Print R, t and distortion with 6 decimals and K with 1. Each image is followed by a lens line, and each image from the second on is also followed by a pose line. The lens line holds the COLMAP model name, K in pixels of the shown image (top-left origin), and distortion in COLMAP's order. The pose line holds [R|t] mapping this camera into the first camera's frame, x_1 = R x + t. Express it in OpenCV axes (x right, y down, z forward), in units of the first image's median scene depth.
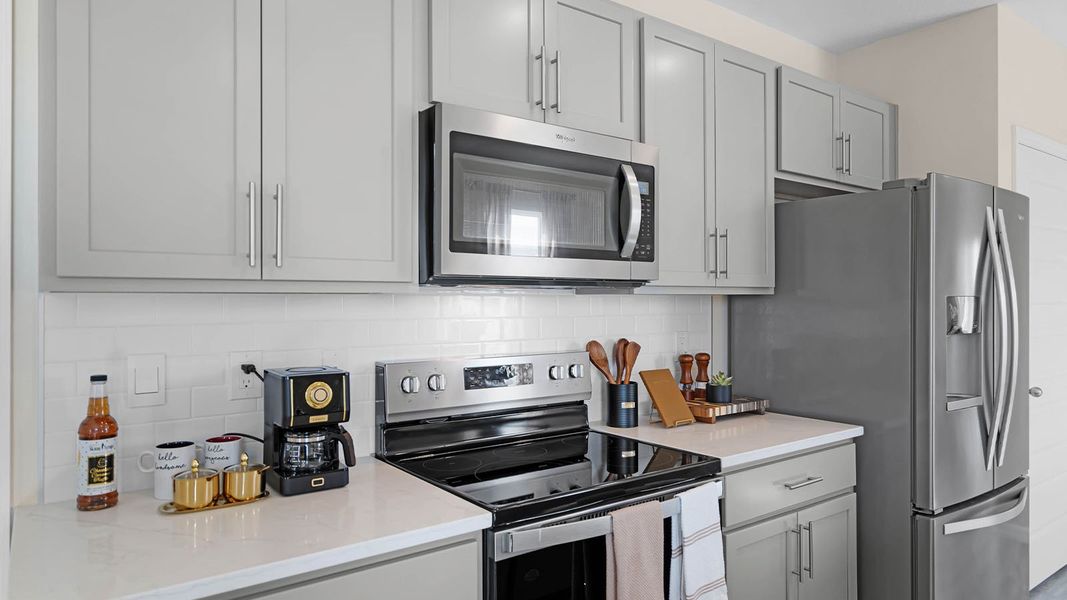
lens RADIAL K [[654.3, 0, 534.5], [0, 654.3, 298.0], [0, 0, 1]] dist [0.006239, -0.001680]
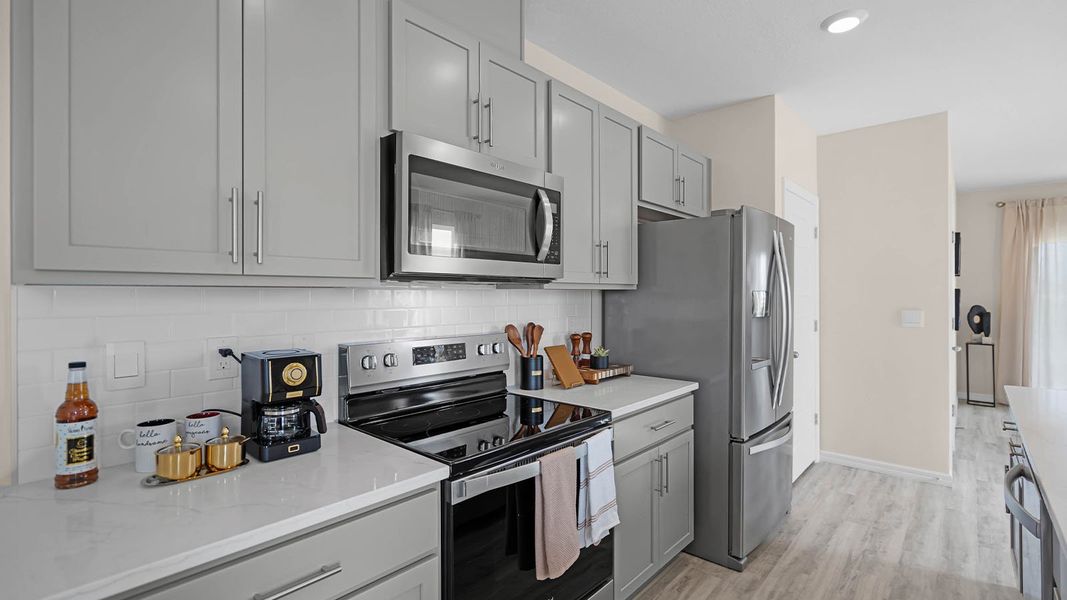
lens RADIAL K [[478.1, 0, 532.6], [0, 478.1, 294.9], [0, 0, 1]] dist [-0.004669, 0.001909]
pose [[0.981331, 0.000662, 0.192325, -0.059315], [-0.001703, 0.999985, 0.005247, 0.001491], [-0.192319, -0.005477, 0.981317, 0.064599]]
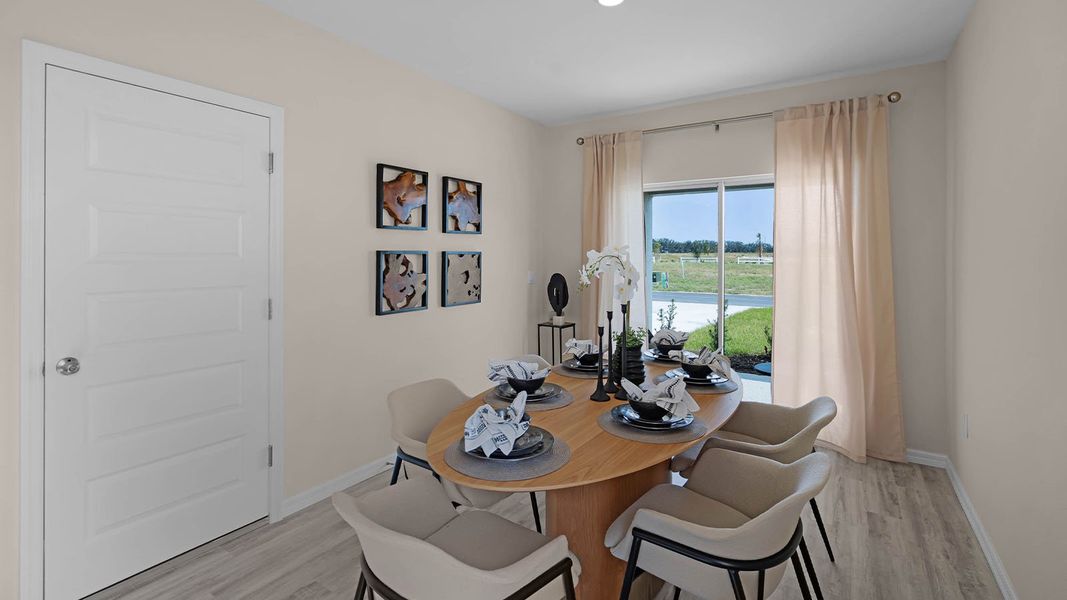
lens RADIAL K [[478.1, 0, 540.9], [0, 478.1, 257.6], [0, 0, 1]] dist [-0.004669, 0.001909]
pose [[0.936321, 0.005928, 0.351096, 2.370635], [-0.008850, 0.999938, 0.006718, -0.014757], [-0.351034, -0.009398, 0.936316, 0.363115]]
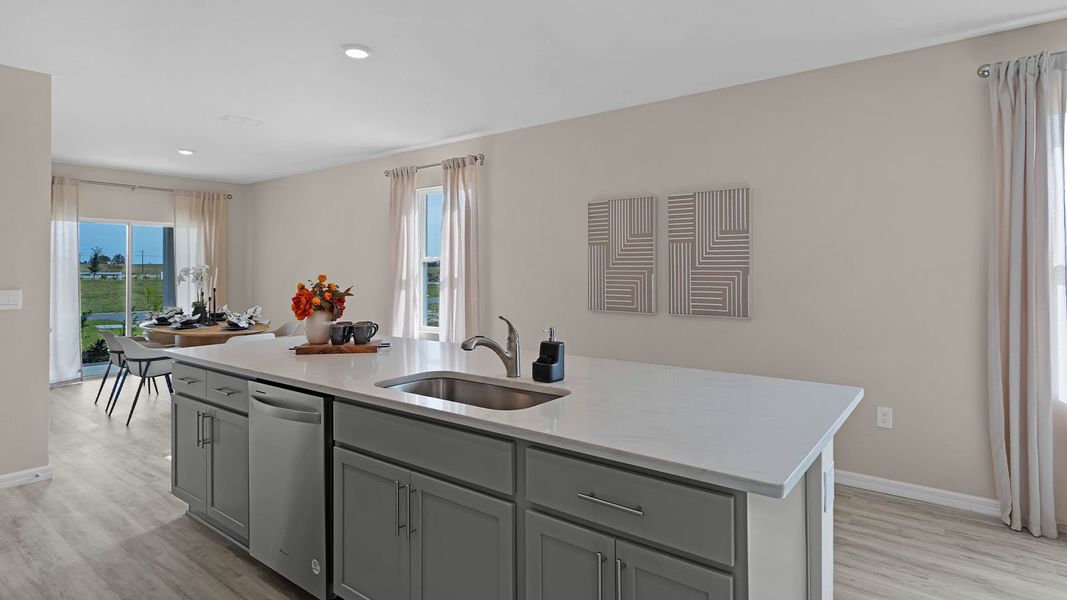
lens RADIAL K [[558.2, 0, 531.0], [0, 558.2, 264.4], [0, 0, 1]] dist [0.005534, 0.000604]
pose [[-0.269572, 0.014215, 0.962875, -0.507071], [-0.004543, 0.999861, -0.016033, 0.005072], [-0.962969, -0.008697, -0.269470, 0.416551]]
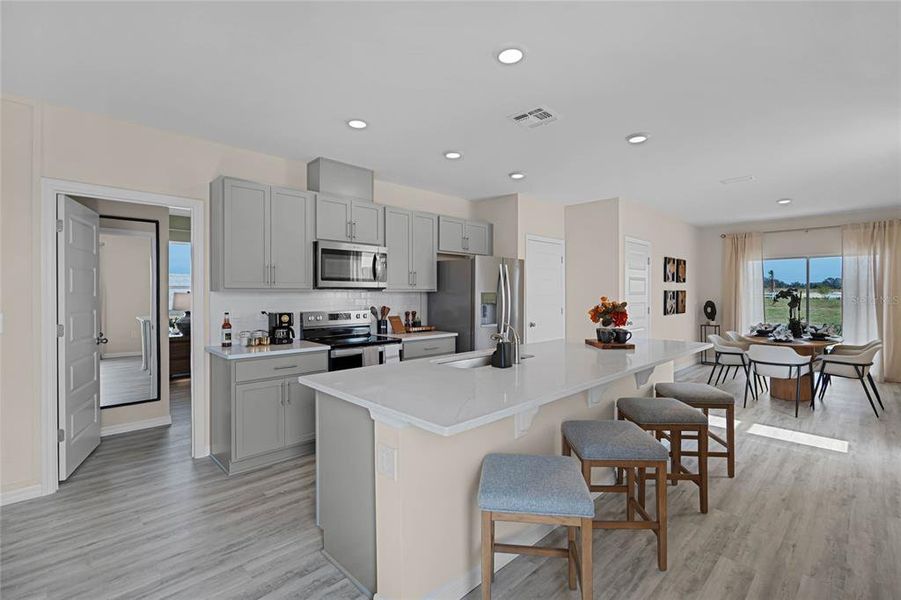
lens RADIAL K [[407.3, 0, 452.4], [0, 407.3, 294.7], [0, 0, 1]] dist [0.002025, -0.000684]
pose [[0.991350, 0.001844, 0.131233, 0.249441], [-0.003023, 0.999957, 0.008790, -0.010552], [-0.131212, -0.009110, 0.991313, -1.137114]]
